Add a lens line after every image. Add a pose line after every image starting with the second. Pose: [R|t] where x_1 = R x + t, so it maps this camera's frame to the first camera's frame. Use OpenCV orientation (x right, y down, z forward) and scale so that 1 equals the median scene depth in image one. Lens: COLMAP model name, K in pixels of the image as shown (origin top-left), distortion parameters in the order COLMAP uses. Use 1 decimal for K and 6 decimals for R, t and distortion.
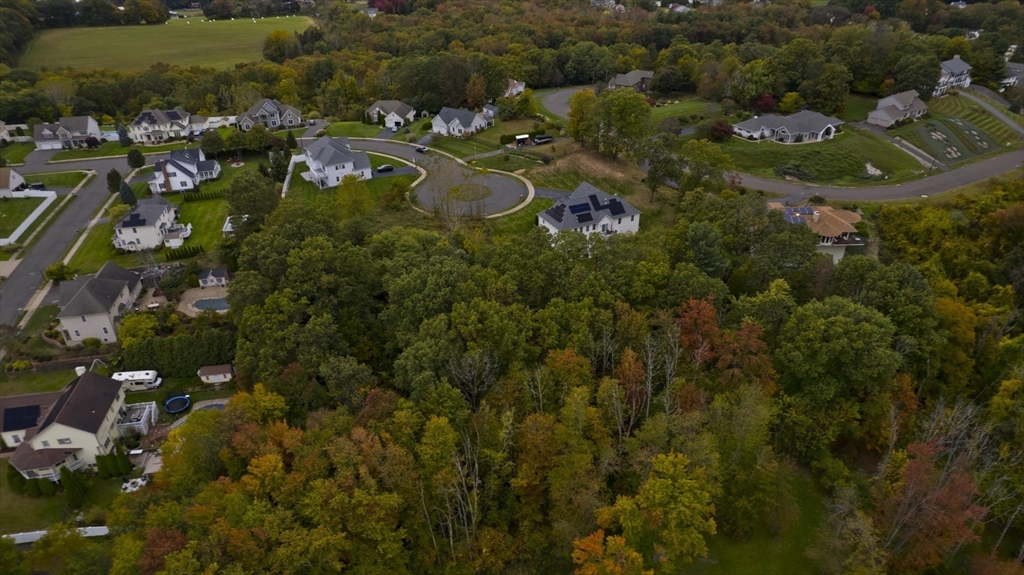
lens RADIAL K [[660.1, 0, 507.9], [0, 660.1, 285.4], [0, 0, 1]] dist [-0.078235, 0.072431]
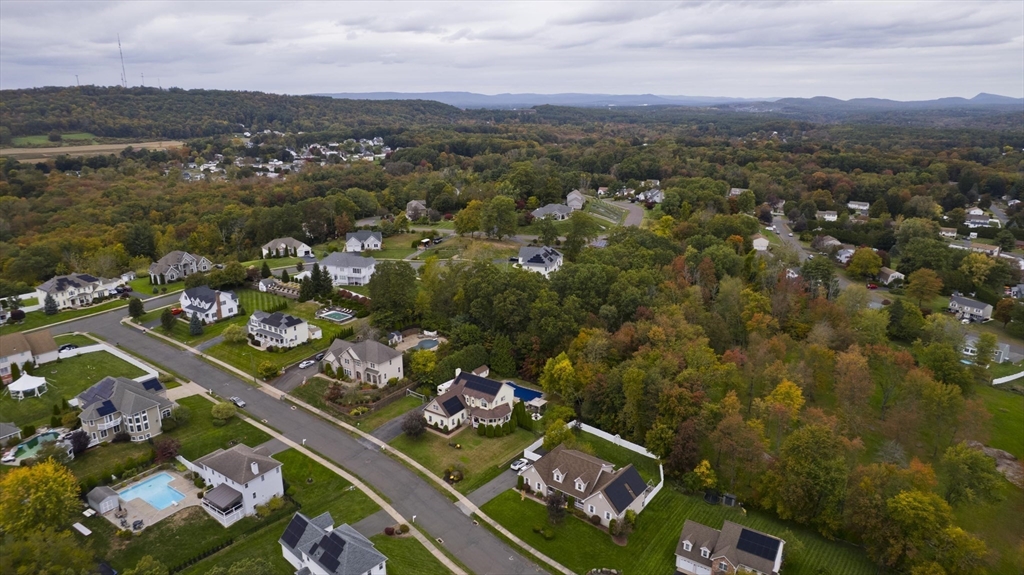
lens RADIAL K [[660.1, 0, 507.9], [0, 660.1, 285.4], [0, 0, 1]] dist [-0.078235, 0.072431]
pose [[0.713021, -0.177941, 0.678187, -0.867537], [0.337921, 0.934721, -0.110028, 0.084783], [-0.614337, 0.307626, 0.726606, -0.119095]]
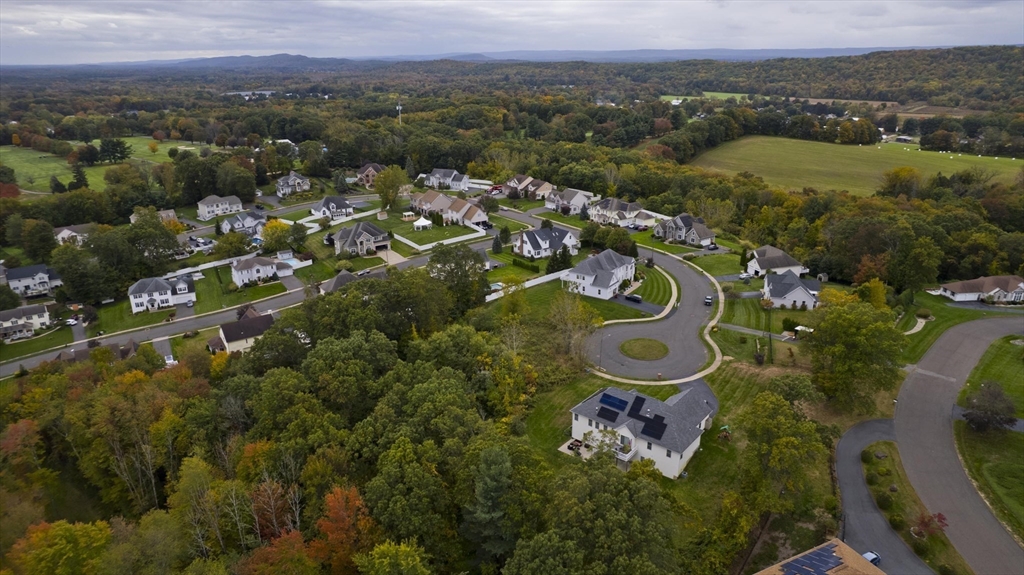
lens RADIAL K [[660.1, 0, 507.9], [0, 660.1, 285.4], [0, 0, 1]] dist [-0.078235, 0.072431]
pose [[0.411932, 0.315659, -0.854793, 0.524978], [-0.451888, 0.885368, 0.109181, -0.206458], [0.791271, 0.341295, 0.507354, 0.348114]]
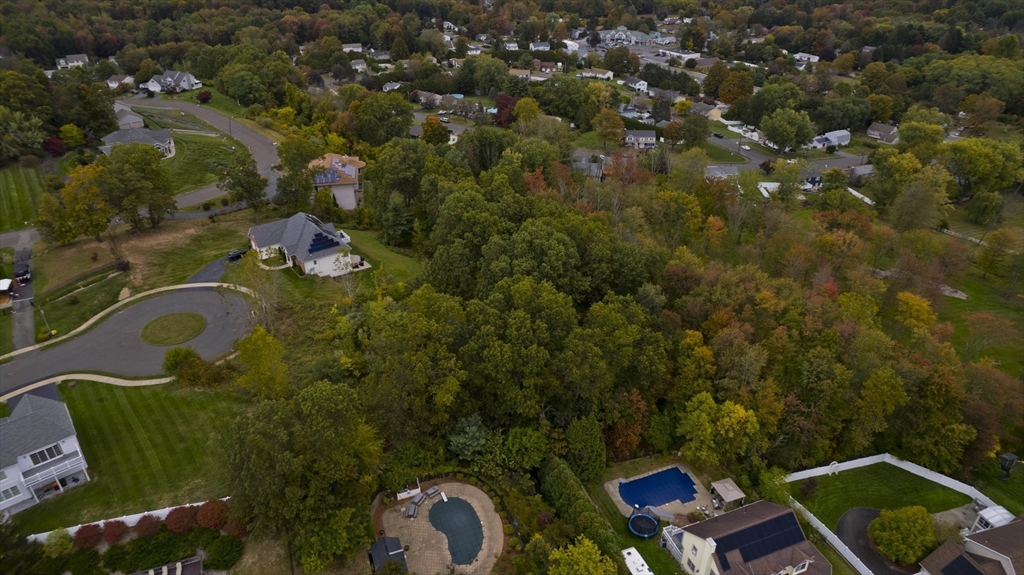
lens RADIAL K [[660.1, 0, 507.9], [0, 660.1, 285.4], [0, 0, 1]] dist [-0.078235, 0.072431]
pose [[-0.166767, -0.467885, 0.867912, -0.621511], [0.491981, 0.723346, 0.484484, -0.299355], [-0.854484, 0.507793, 0.109561, 0.538962]]
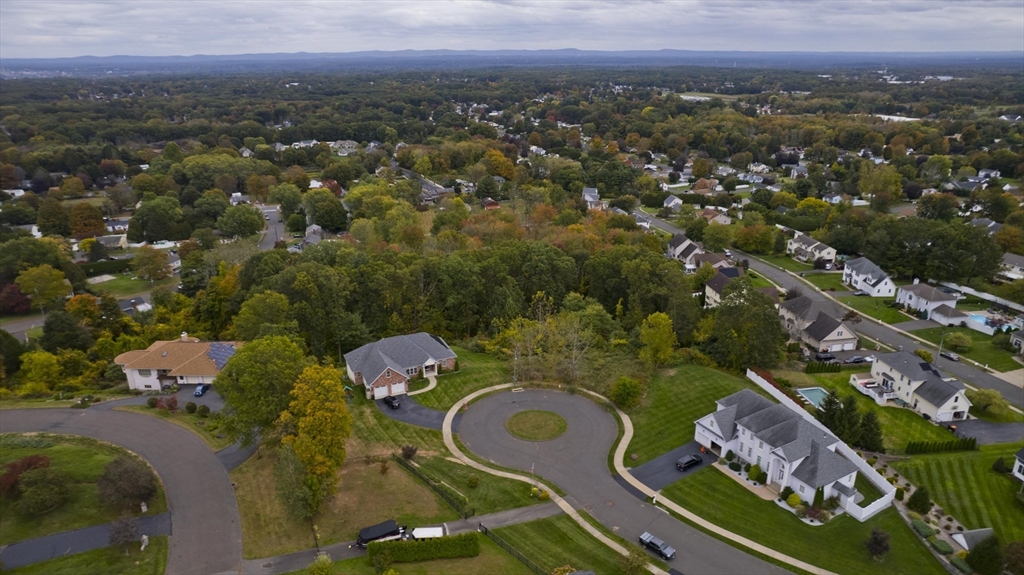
lens RADIAL K [[660.1, 0, 507.9], [0, 660.1, 285.4], [0, 0, 1]] dist [-0.078235, 0.072431]
pose [[-0.998717, 0.008231, 0.049966, -0.053773], [0.043131, 0.655281, 0.754153, -0.686879], [-0.026535, 0.755340, -0.654795, 1.208256]]
